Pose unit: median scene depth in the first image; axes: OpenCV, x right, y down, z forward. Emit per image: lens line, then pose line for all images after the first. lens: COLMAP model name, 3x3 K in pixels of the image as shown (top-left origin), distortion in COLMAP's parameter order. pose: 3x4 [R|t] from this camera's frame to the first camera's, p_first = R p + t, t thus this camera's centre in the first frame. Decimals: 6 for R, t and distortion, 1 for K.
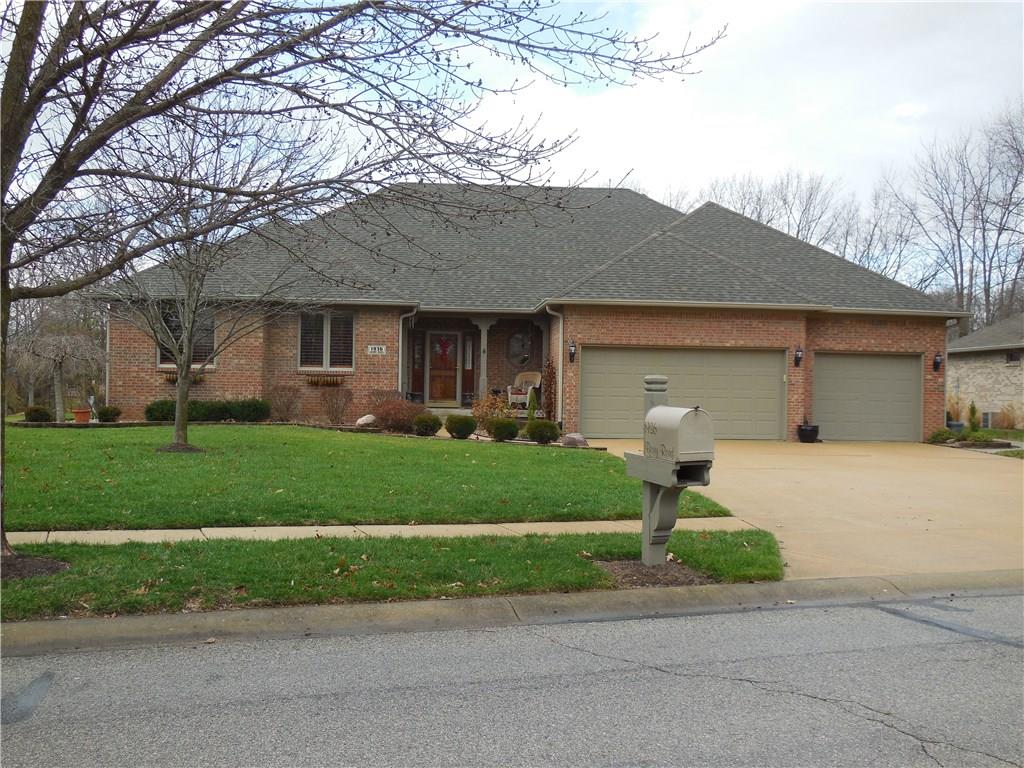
lens RADIAL K [[1094.3, 0, 512.0], [0, 1094.3, 384.0], [0, 0, 1]] dist [-0.042695, 0.000000]
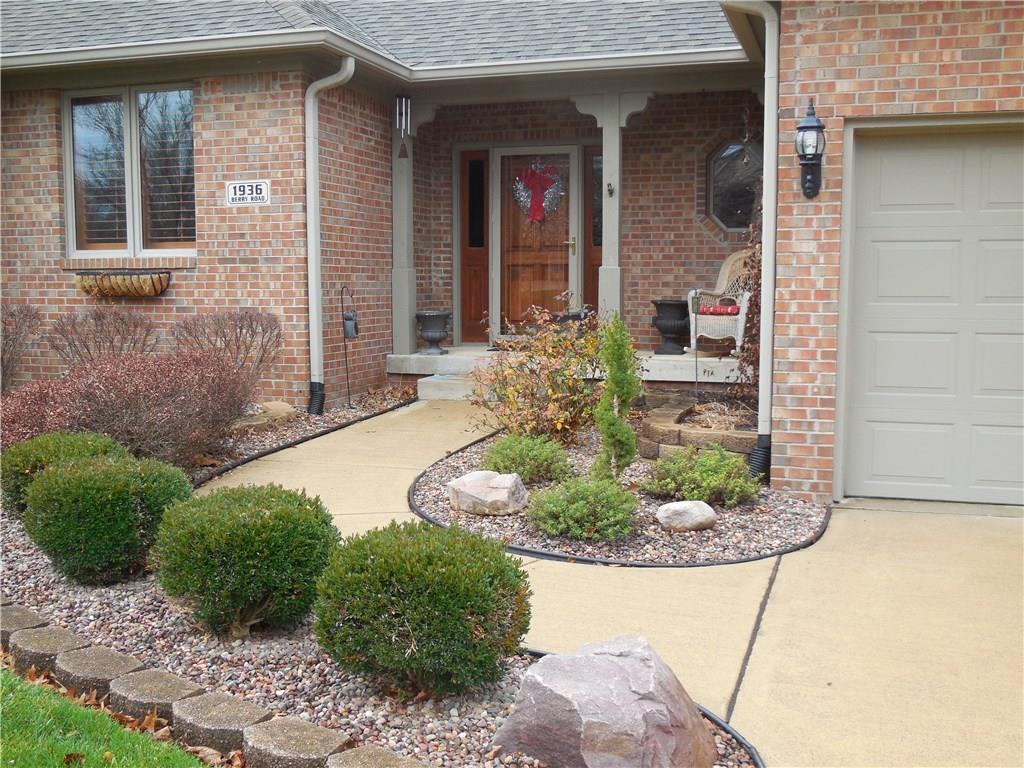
lens RADIAL K [[1094.3, 0, 511.7], [0, 1094.3, 384.7], [0, 0, 1]] dist [-0.042695, 0.000000]
pose [[0.929232, 0.017679, -0.369073, 0.079269], [0.018095, 0.995479, 0.093245, -0.001875], [0.369053, -0.093324, 0.924711, 0.709615]]
